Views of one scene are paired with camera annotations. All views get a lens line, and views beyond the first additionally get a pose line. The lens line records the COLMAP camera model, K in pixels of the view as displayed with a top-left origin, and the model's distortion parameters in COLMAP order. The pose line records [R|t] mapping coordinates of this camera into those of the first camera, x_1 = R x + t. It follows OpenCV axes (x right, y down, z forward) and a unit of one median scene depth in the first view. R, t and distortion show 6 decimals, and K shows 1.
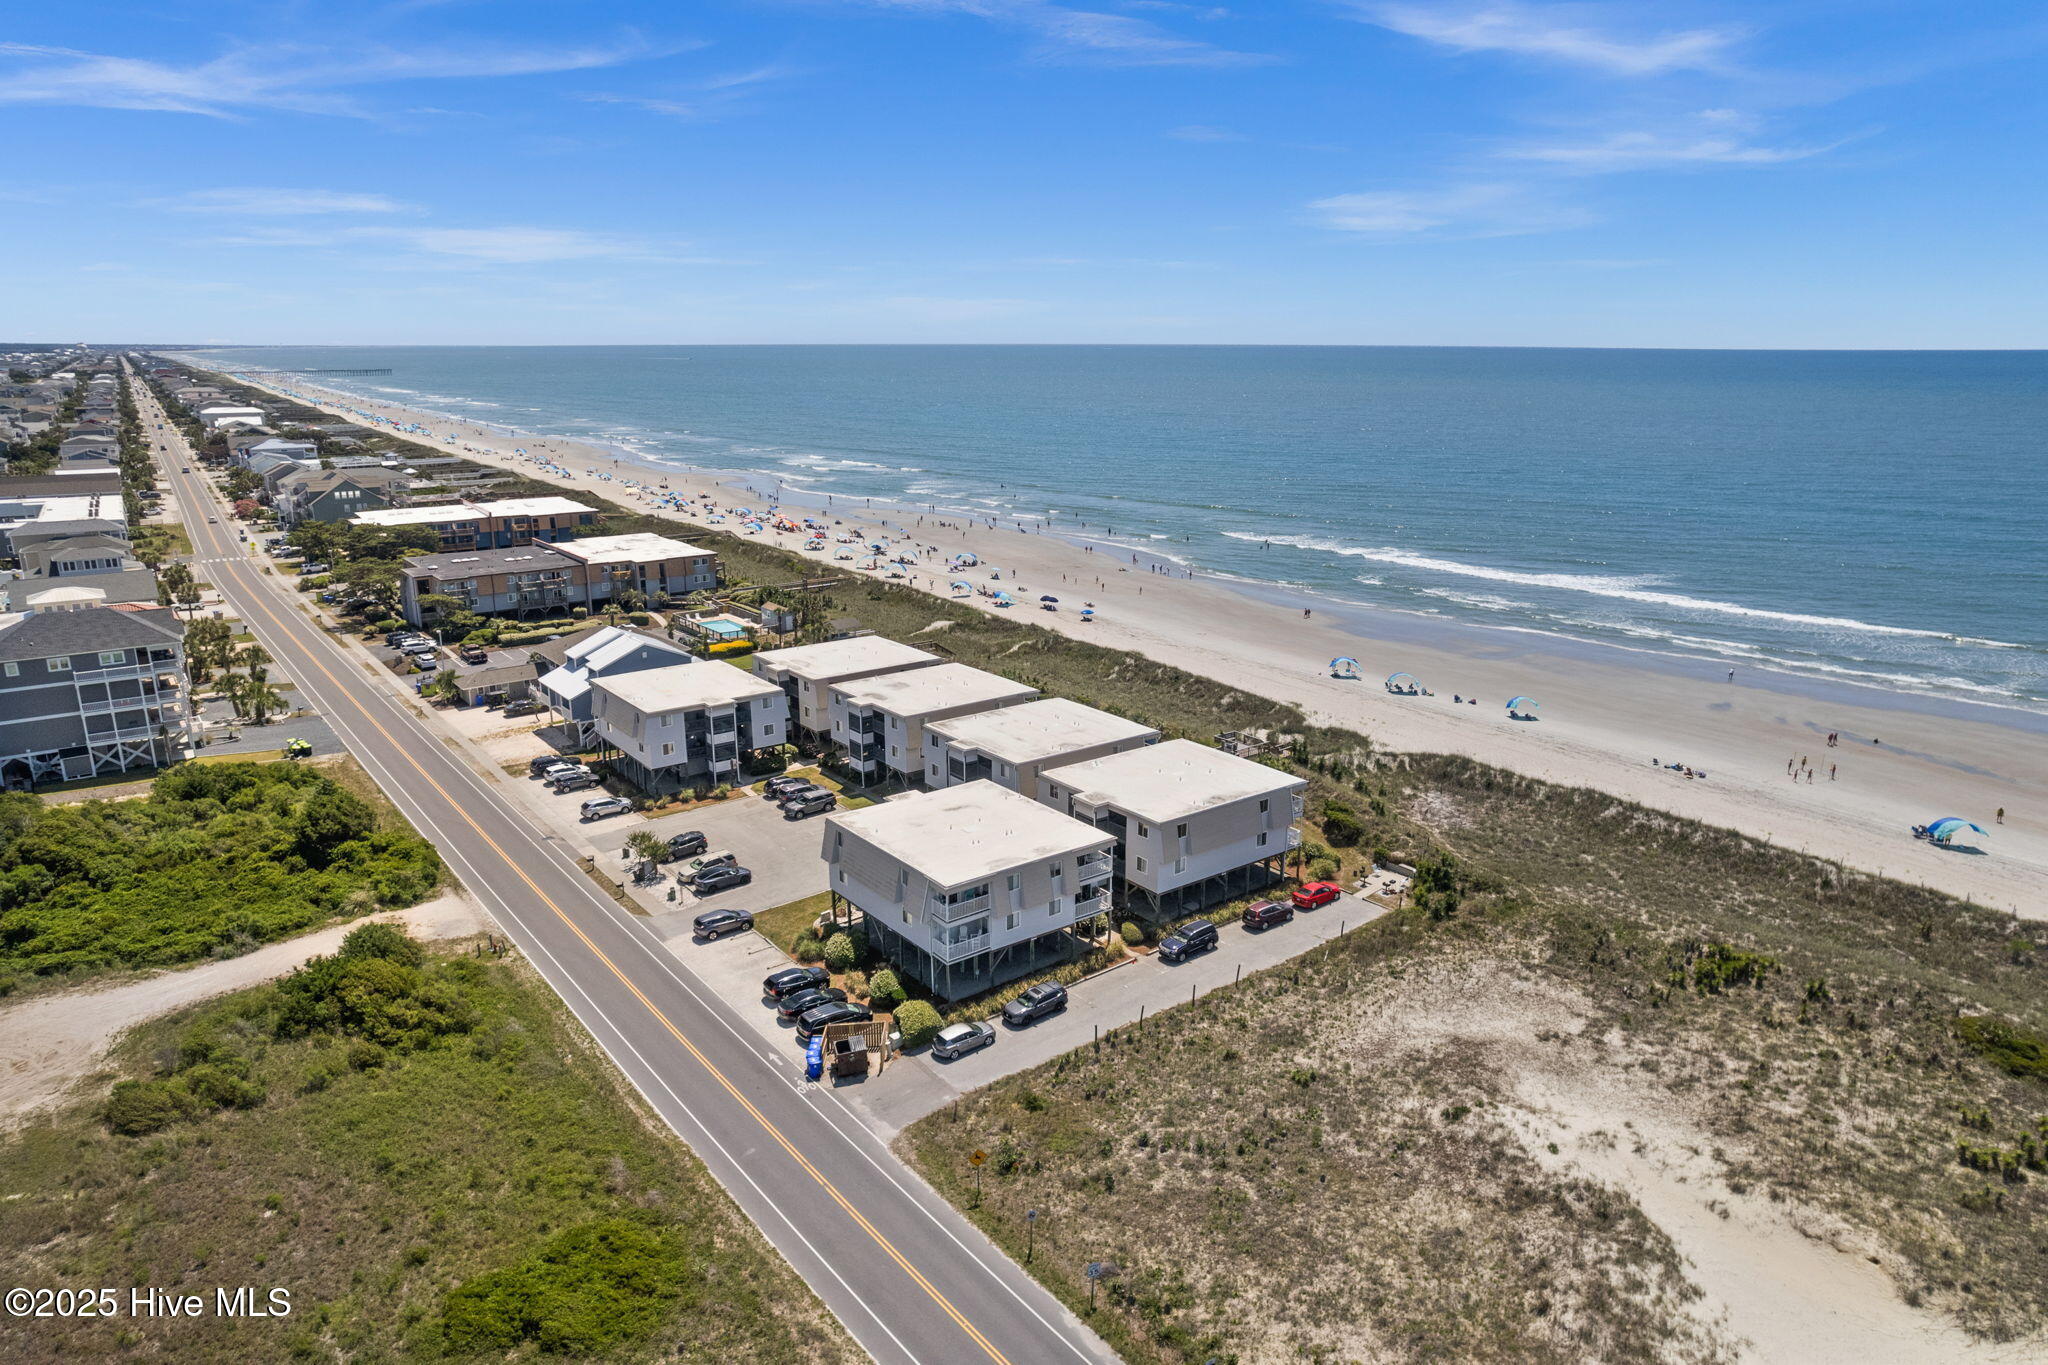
lens RADIAL K [[1278.3, 0, 1048.3], [0, 1278.3, 682.3], [0, 0, 1]] dist [-0.046436, -0.000544]
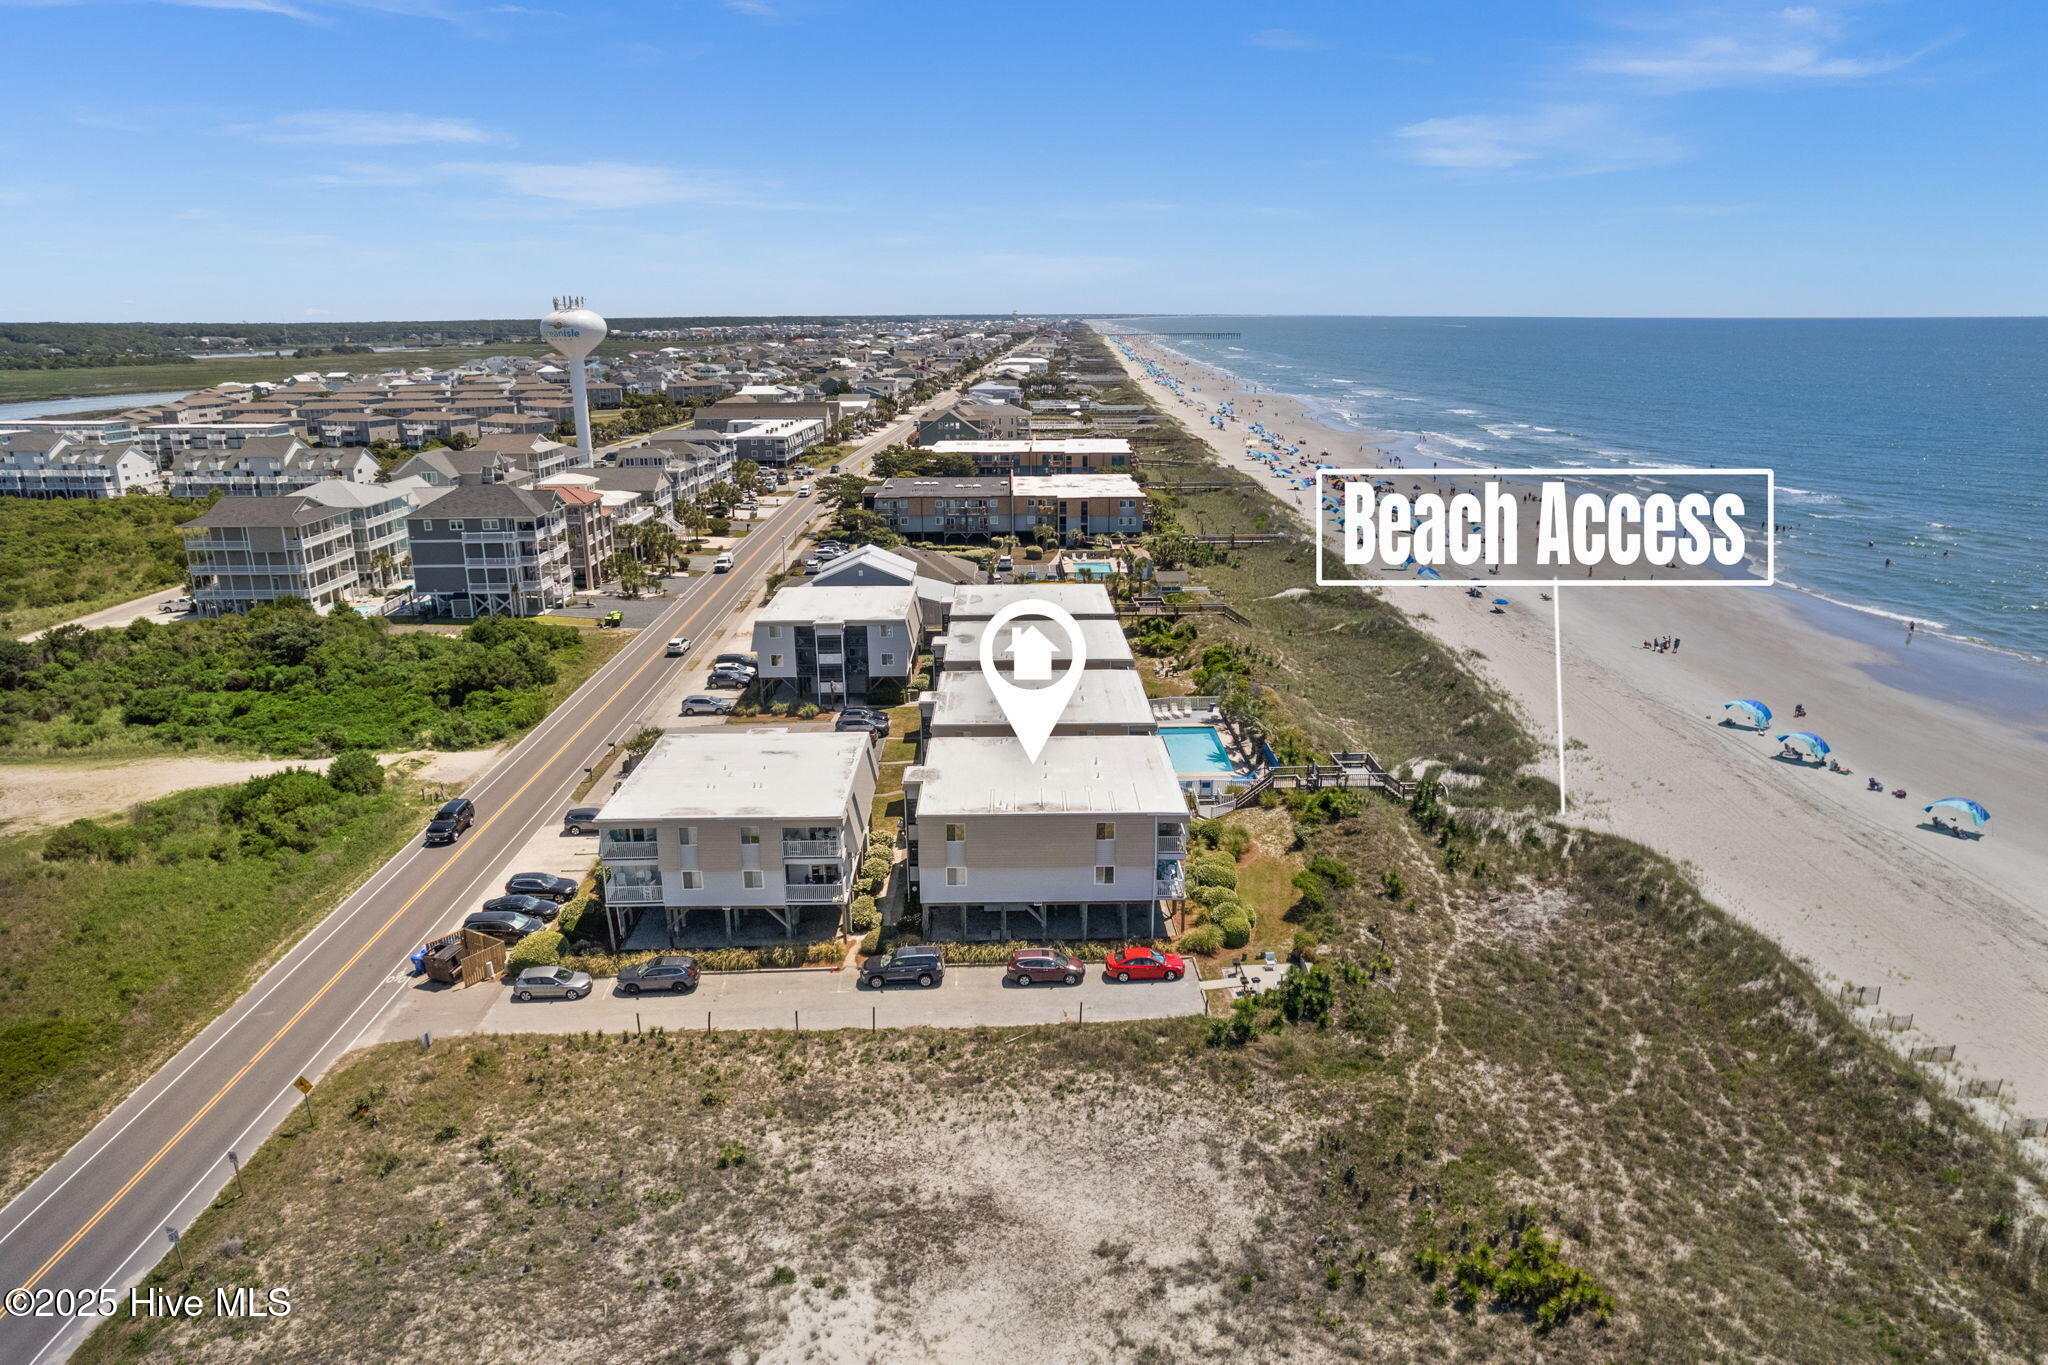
lens RADIAL K [[1294.5, 0, 1044.6], [0, 1294.5, 683.0], [0, 0, 1]] dist [-0.079961, 0.068975]
pose [[0.807466, 0.155126, -0.569152, 0.495668], [-0.144130, 0.987444, 0.064654, -0.028687], [0.572036, 0.029825, 0.819686, 0.318946]]
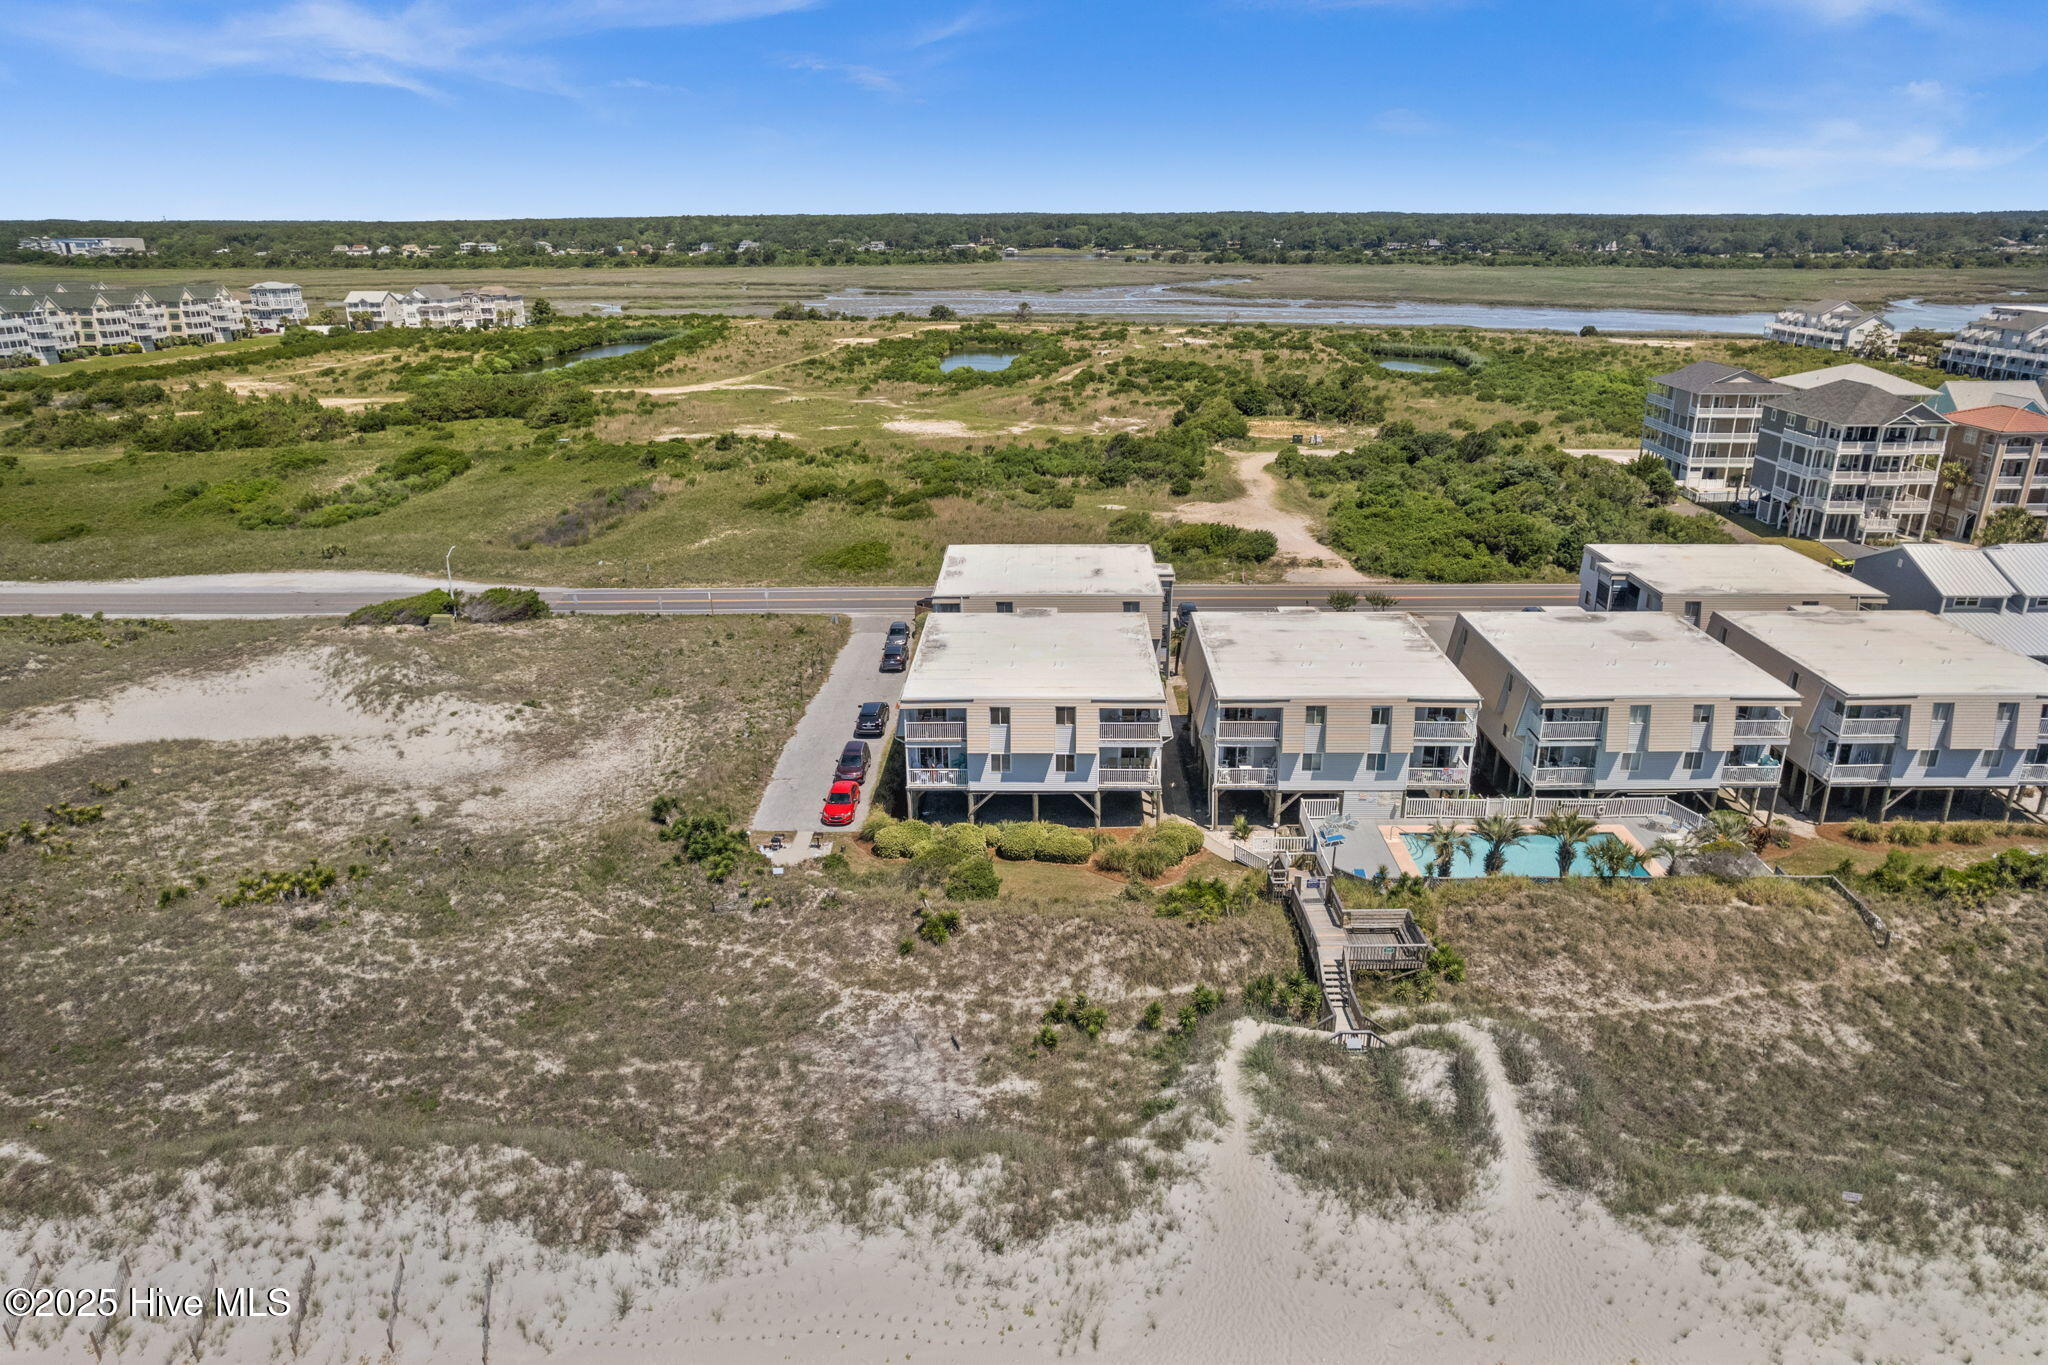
lens RADIAL K [[1314.8, 0, 1050.9], [0, 1314.8, 681.5], [0, 0, 1]] dist [-0.089127, 0.084296]
pose [[-0.610603, 0.266257, -0.745836, 0.614605], [-0.199627, 0.859626, 0.470311, -0.250802], [0.766363, 0.436062, -0.471738, 1.266943]]
